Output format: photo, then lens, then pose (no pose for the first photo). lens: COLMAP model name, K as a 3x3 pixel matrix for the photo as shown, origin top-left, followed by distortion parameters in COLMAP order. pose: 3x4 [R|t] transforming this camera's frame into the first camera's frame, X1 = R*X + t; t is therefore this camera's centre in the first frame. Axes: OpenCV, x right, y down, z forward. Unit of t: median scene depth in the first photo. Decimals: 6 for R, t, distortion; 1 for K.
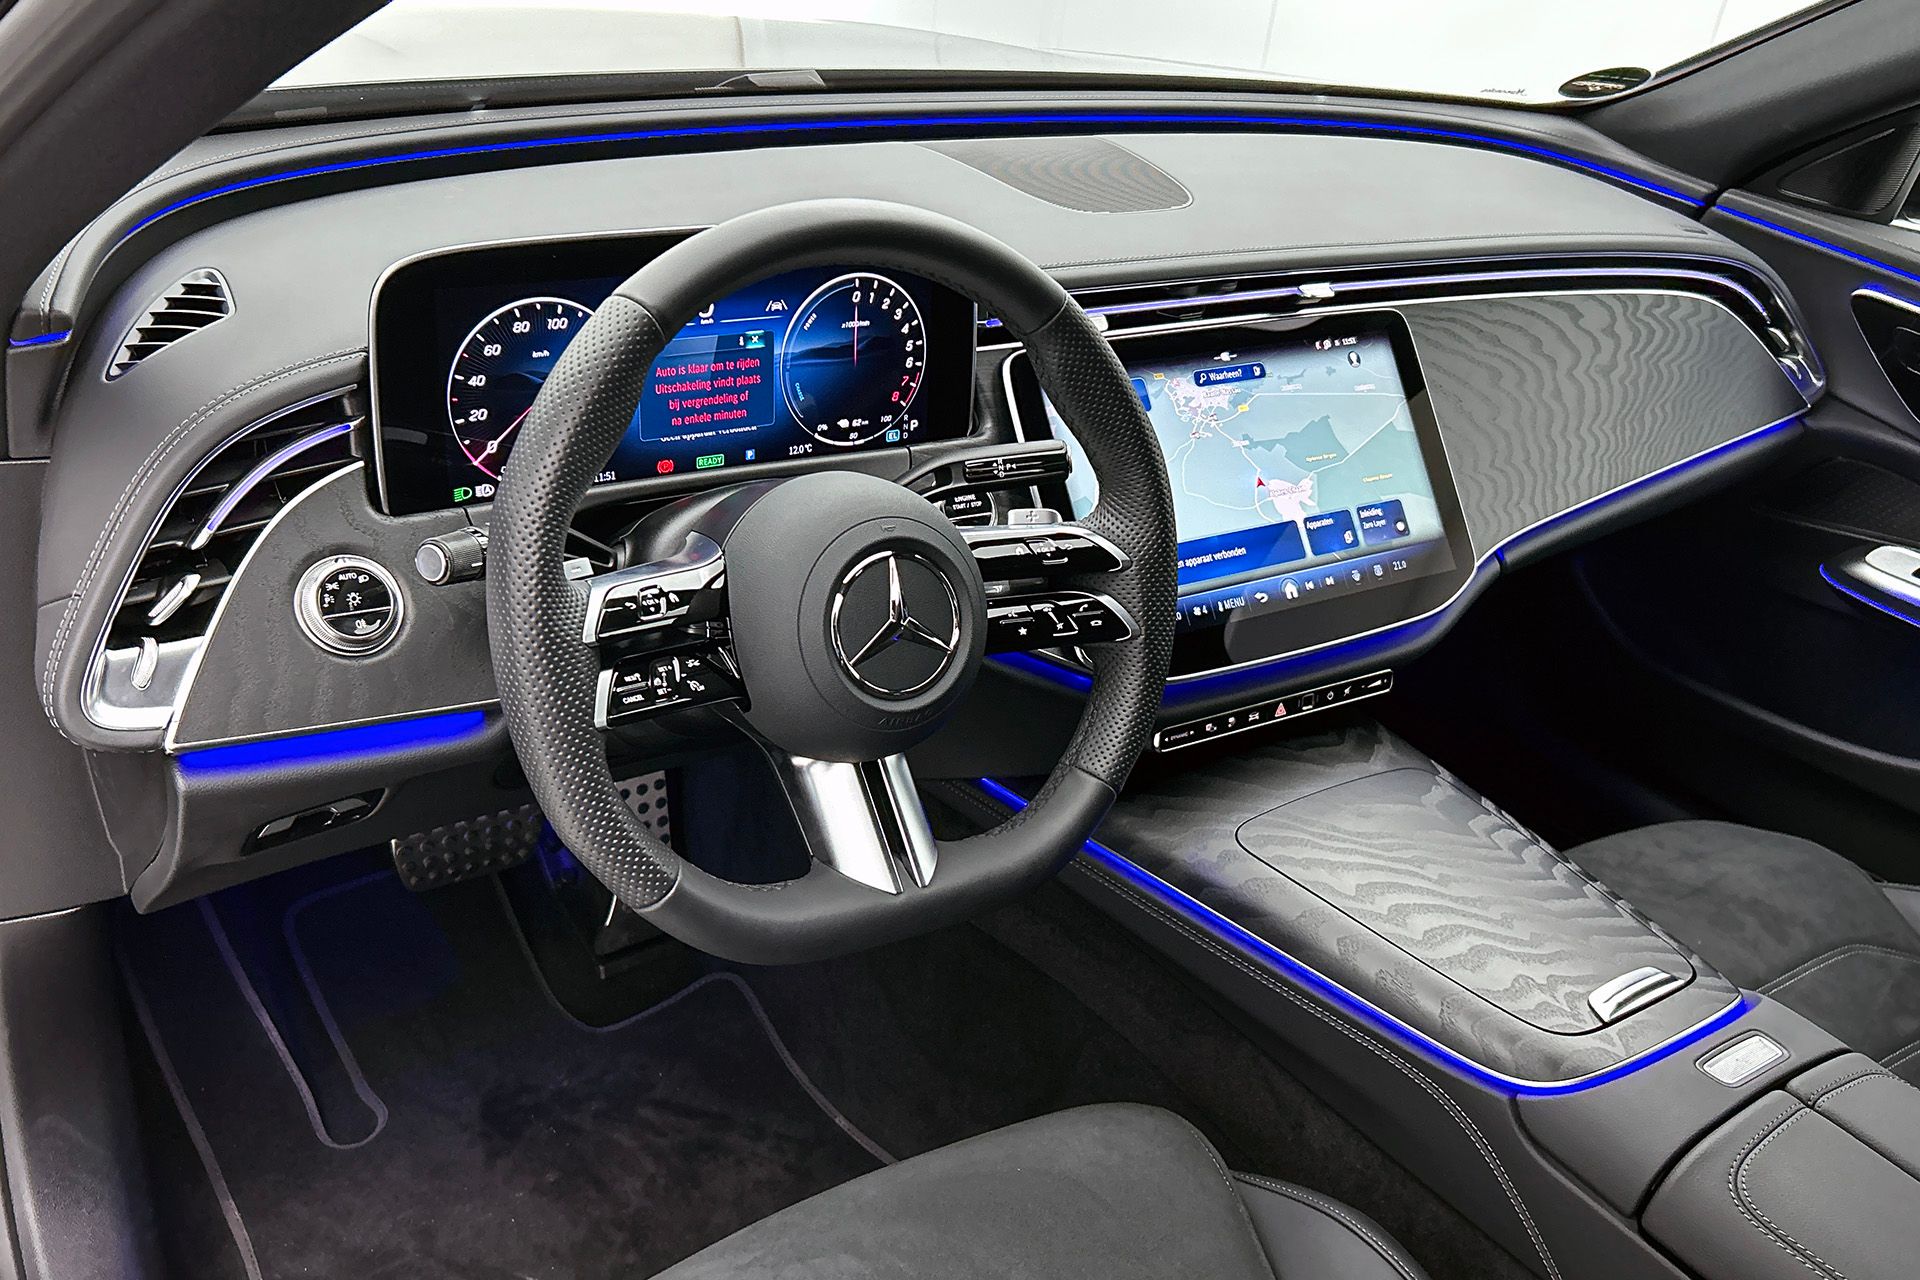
lens RADIAL K [[1668.6, 0, 971.9], [0, 1668.6, 659.4], [0, 0, 1]] dist [0.081011, -0.089988]
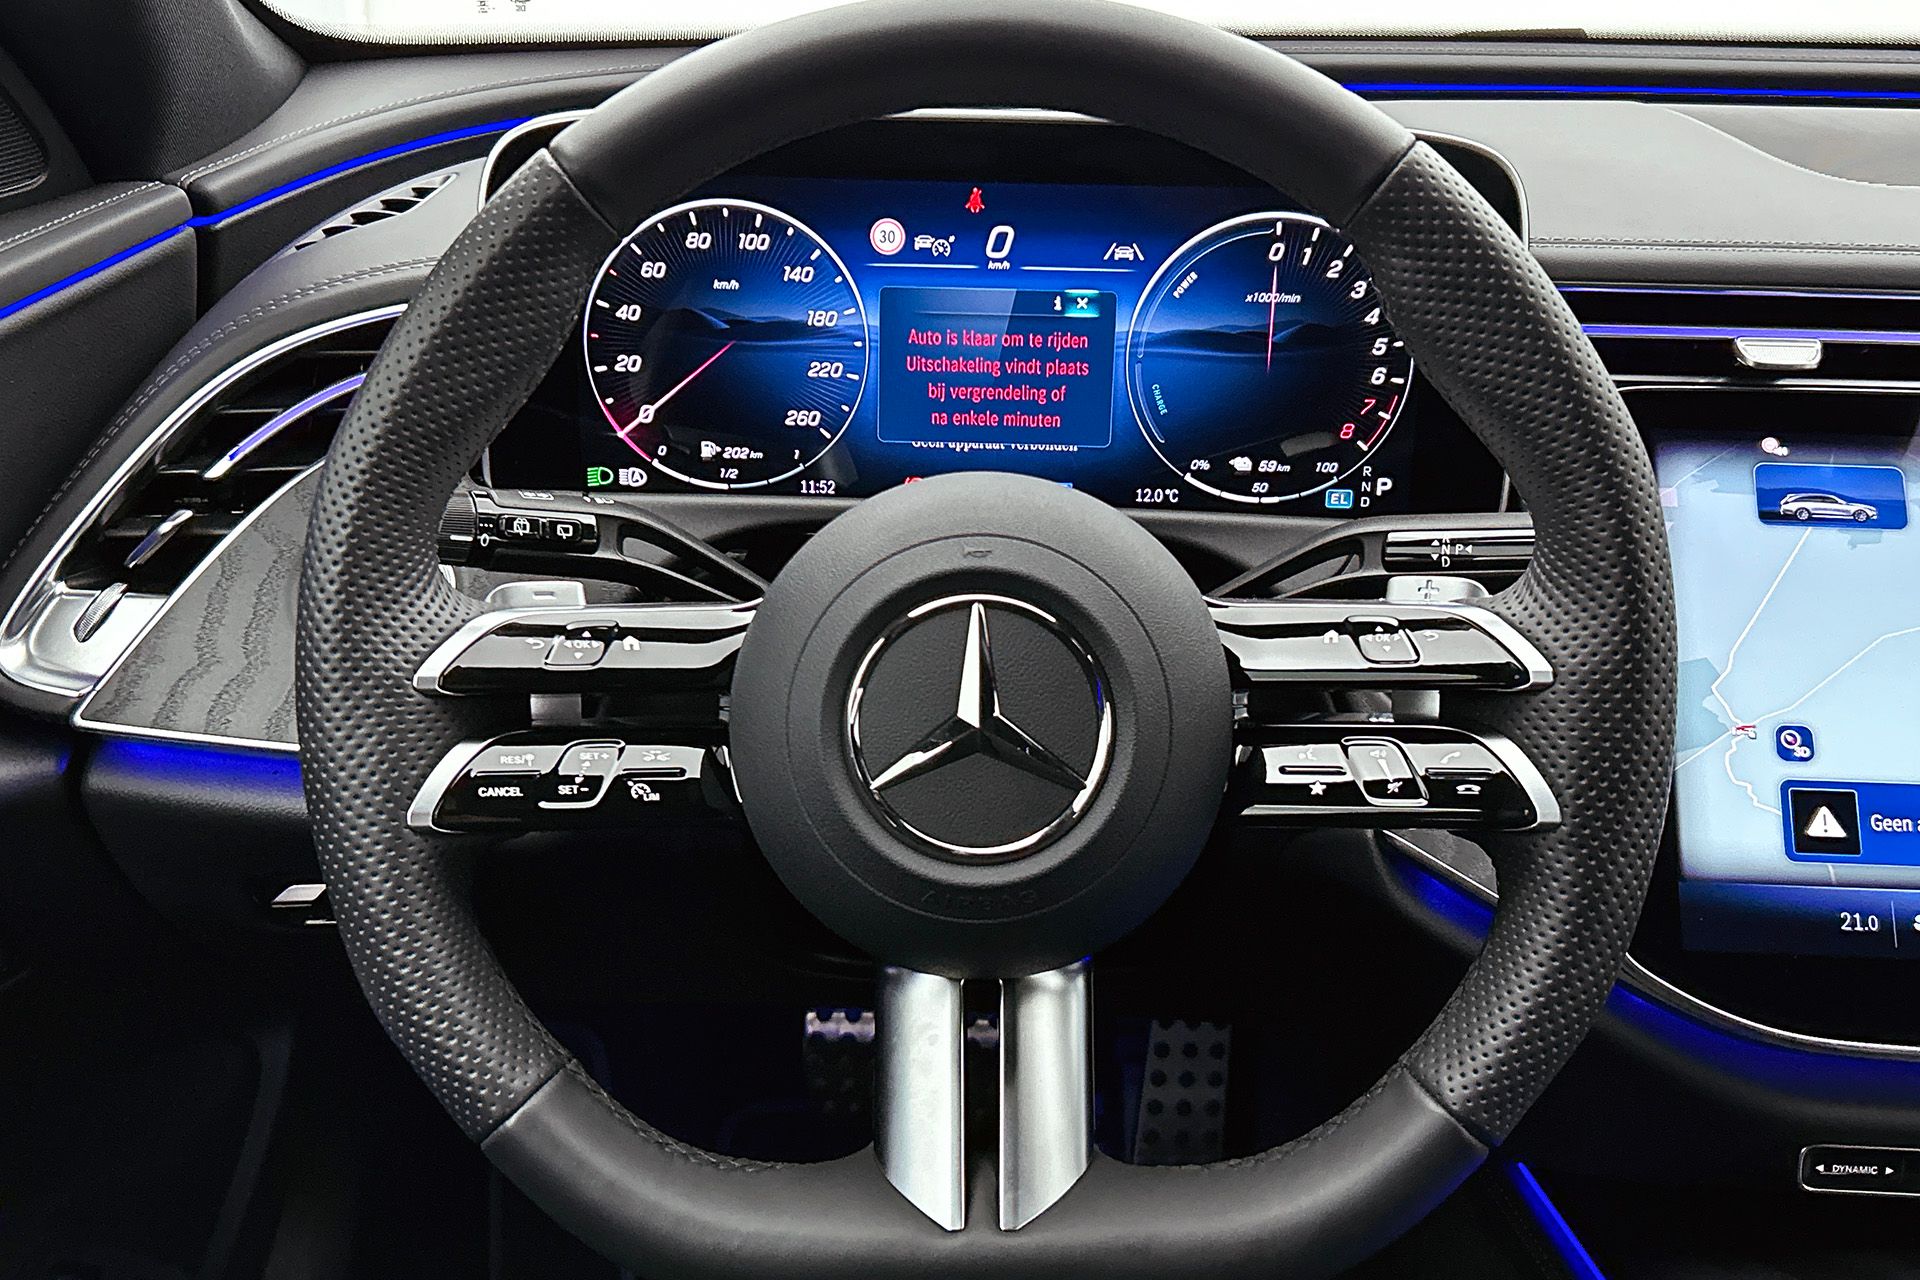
lens RADIAL K [[2085.7, 0, 955.7], [0, 2085.7, 676.8], [0, 0, 1]] dist [0.082604, 0.000000]
pose [[0.803464, 0.137674, -0.579216, 0.253116], [-0.223163, 0.971606, -0.078620, 0.013084], [0.551946, 0.192428, 0.811374, 0.309688]]
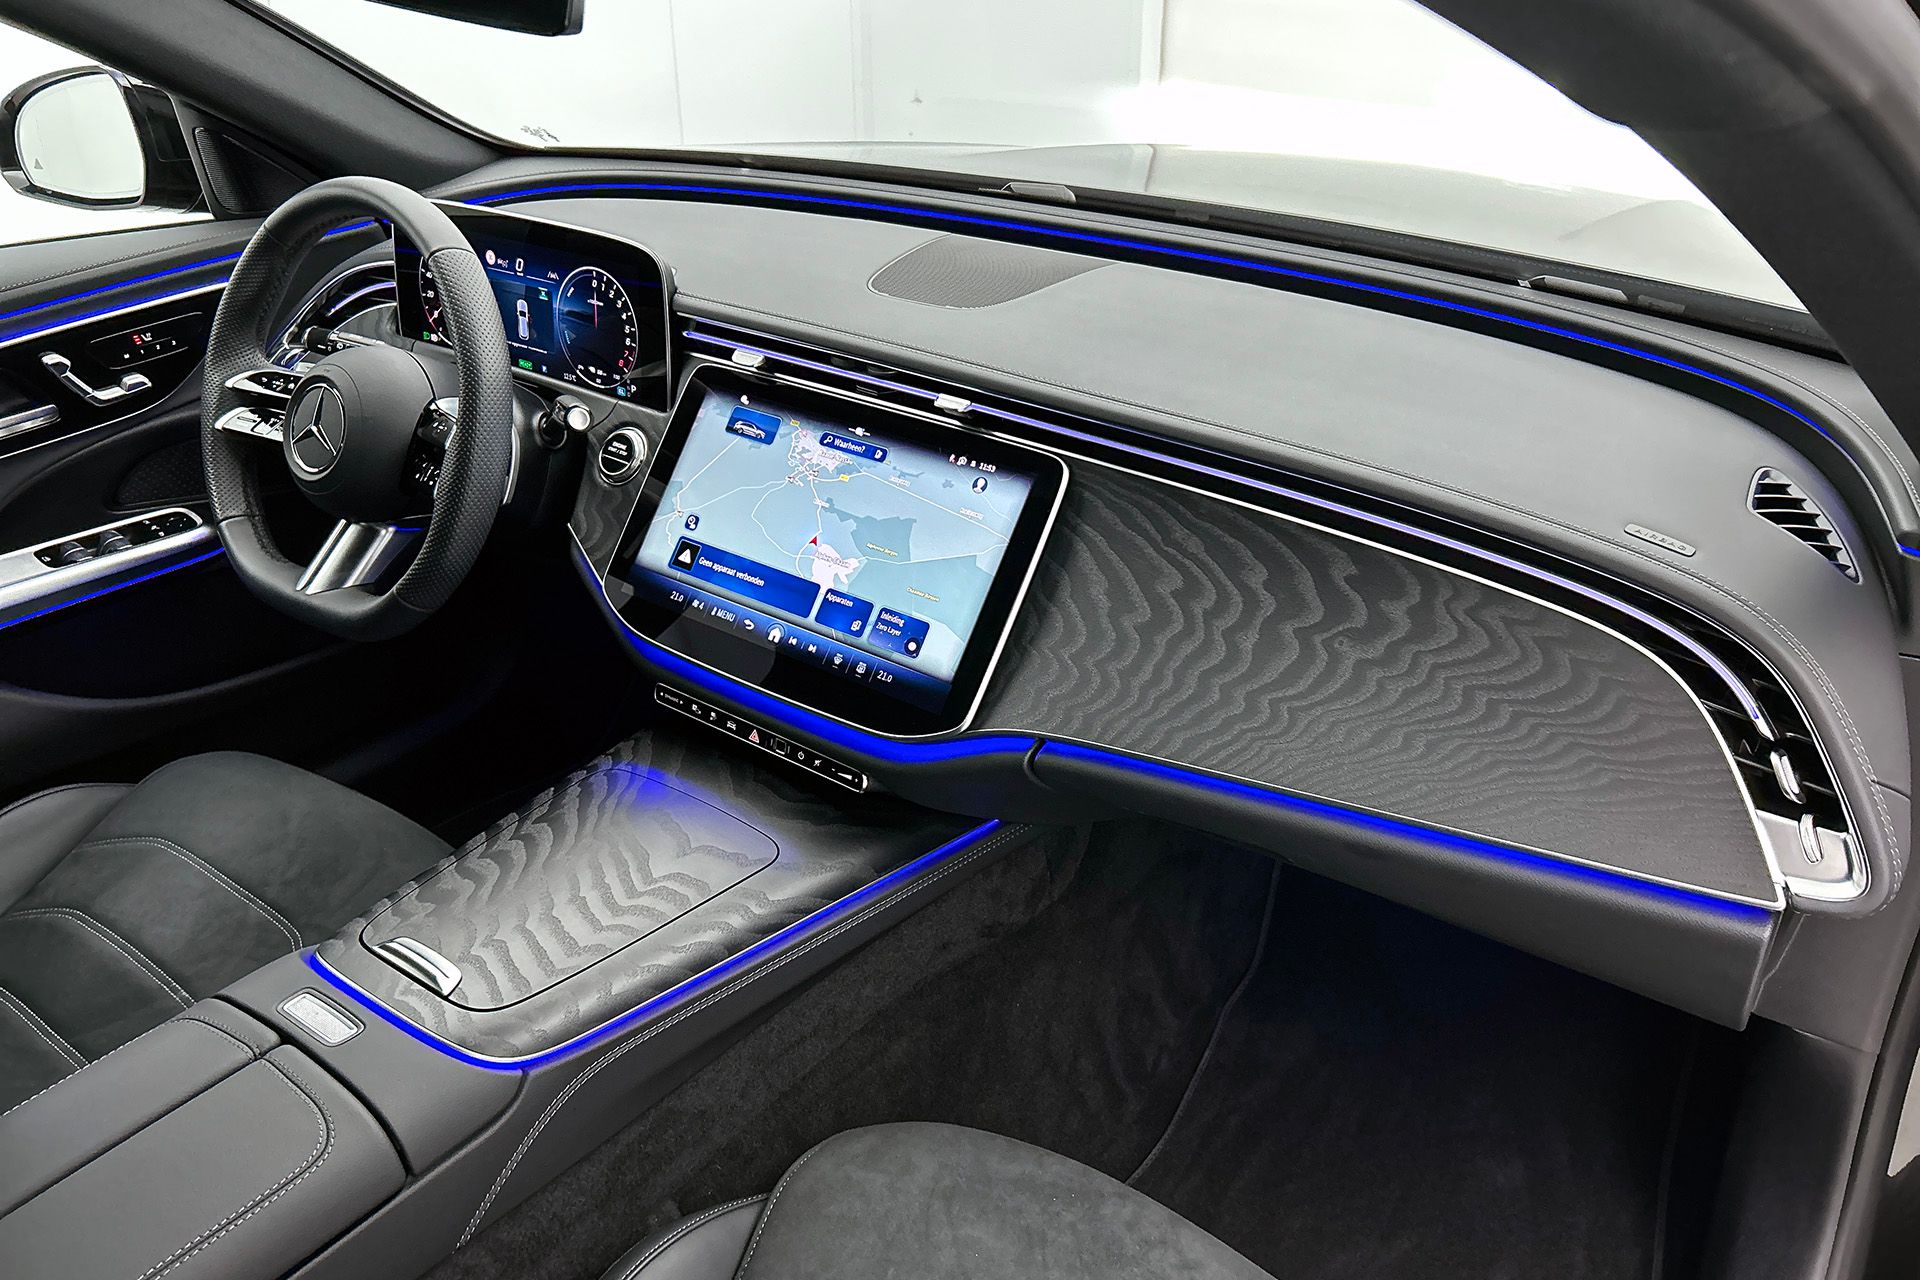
lens RADIAL K [[1470.9, 0, 952.3], [0, 1470.9, 652.1], [0, 0, 1]] dist [0.069123, -0.052499]
pose [[0.320830, 0.350700, -0.879817, 1.101979], [-0.425803, 0.883163, 0.196762, -0.275766], [0.846026, 0.311501, 0.432674, 0.694728]]
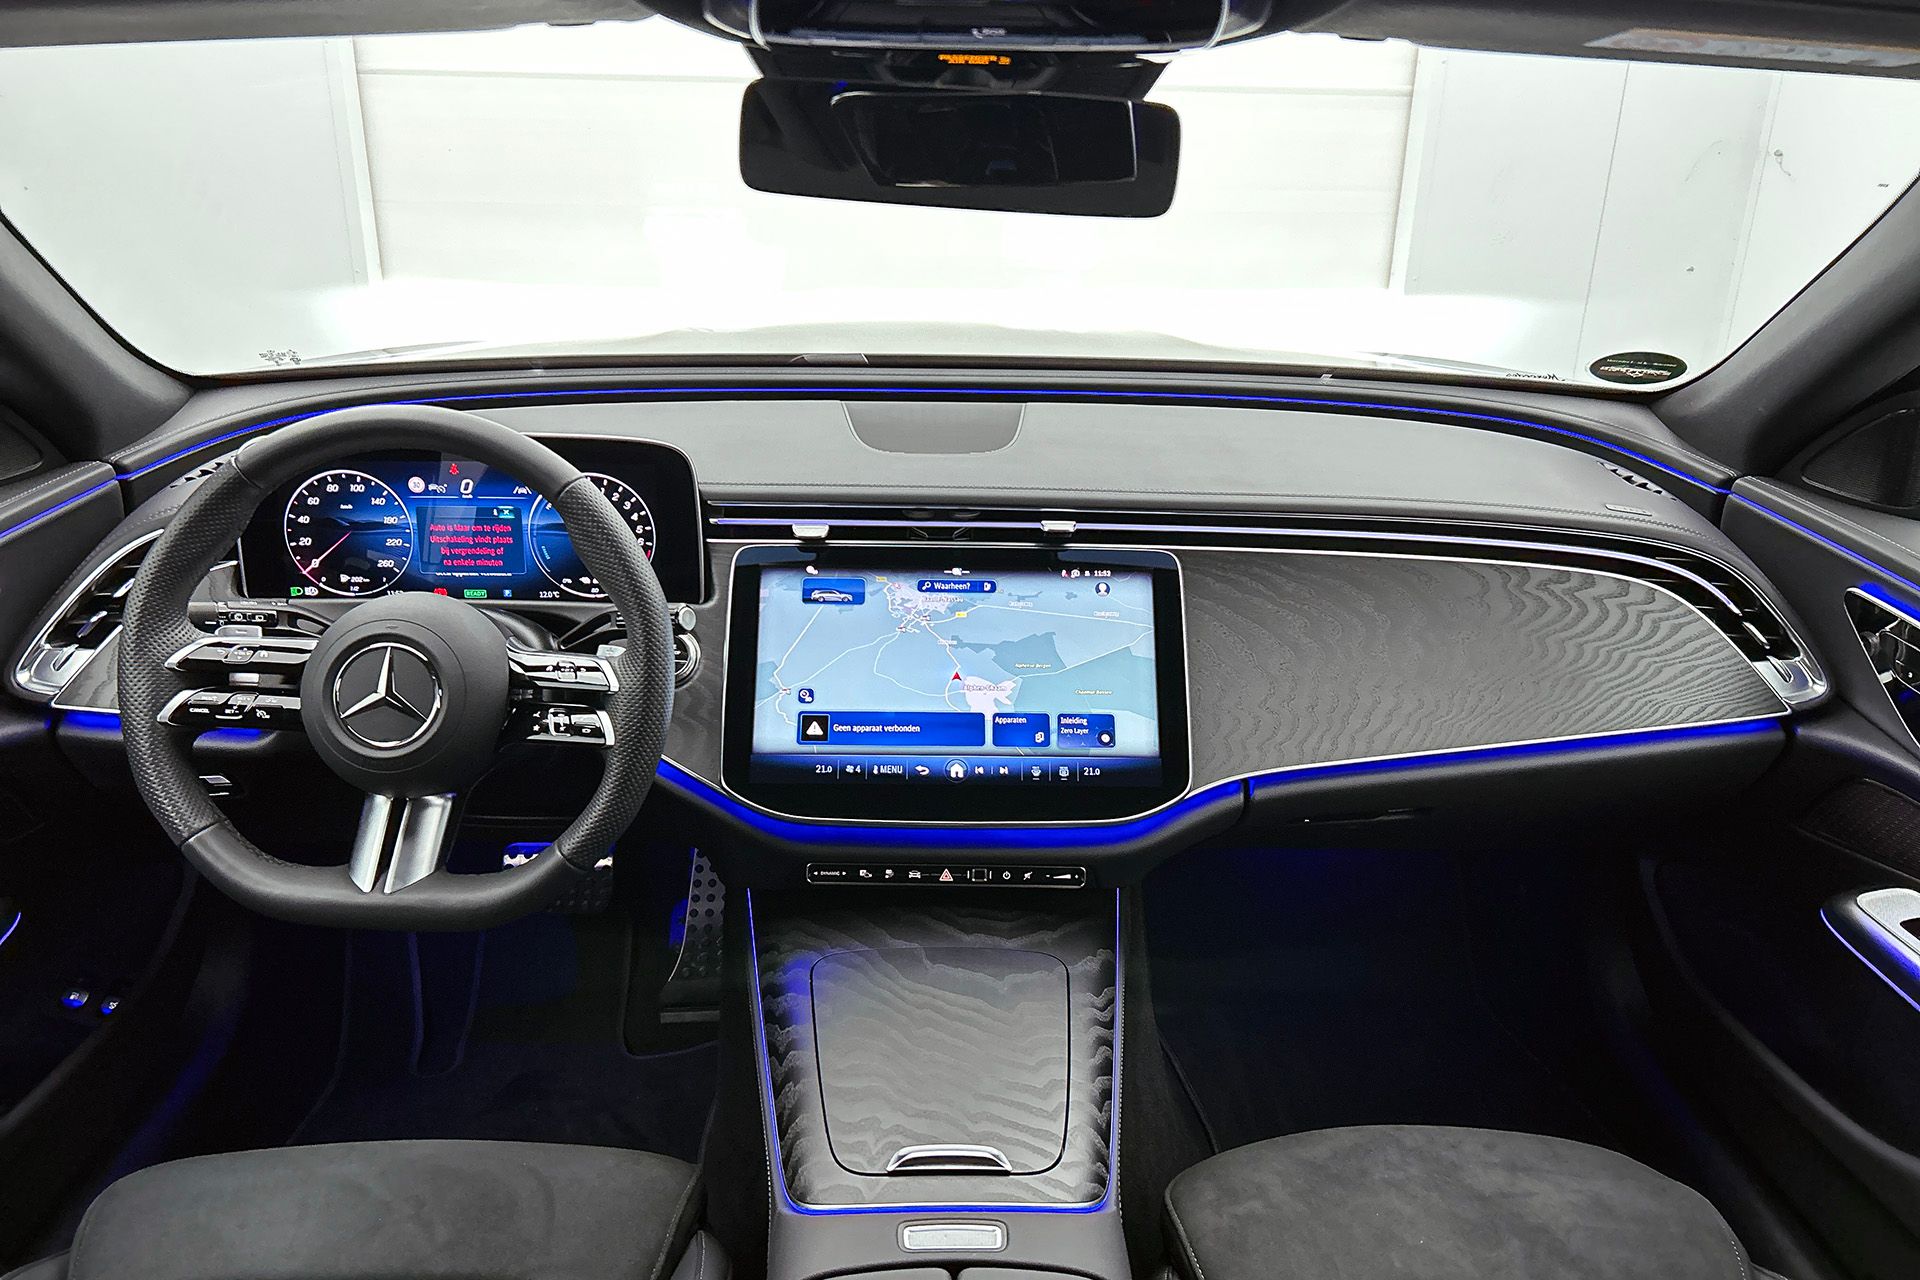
lens RADIAL K [[1470.9, 0, 949.3], [0, 1470.9, 657.0], [0, 0, 1]] dist [0.069123, -0.052499]
pose [[0.831046, 0.109827, -0.545253, 0.742131], [-0.196287, 0.975148, -0.102753, -0.012668], [0.520417, 0.192419, 0.831950, 0.142373]]
